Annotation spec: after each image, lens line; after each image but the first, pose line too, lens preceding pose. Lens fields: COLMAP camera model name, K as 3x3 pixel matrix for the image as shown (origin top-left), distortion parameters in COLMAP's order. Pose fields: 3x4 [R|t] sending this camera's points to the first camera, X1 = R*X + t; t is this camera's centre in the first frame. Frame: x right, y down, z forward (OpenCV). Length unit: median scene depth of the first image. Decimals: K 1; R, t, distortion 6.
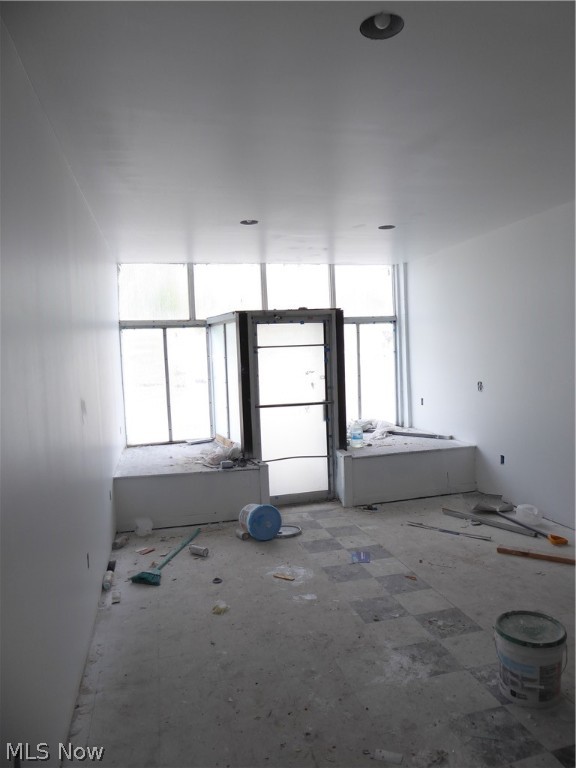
lens RADIAL K [[560.7, 0, 293.6], [0, 560.7, 386.6], [0, 0, 1]] dist [0.006724, -0.005529]
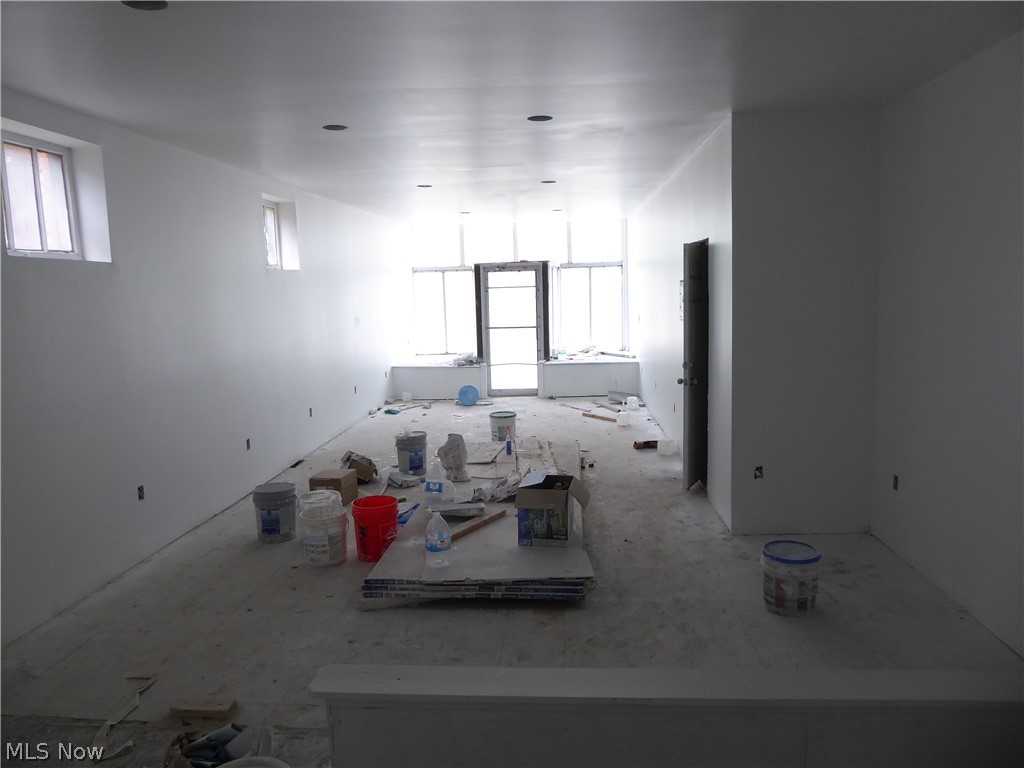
lens RADIAL K [[747.6, 0, 507.4], [0, 747.6, 384.7], [0, 0, 1]] dist [0.006724, -0.005529]
pose [[0.945715, 0.054634, -0.320371, 0.611925], [-0.027015, 0.995572, 0.090032, 0.005221], [0.323872, -0.076489, 0.943004, -0.841999]]
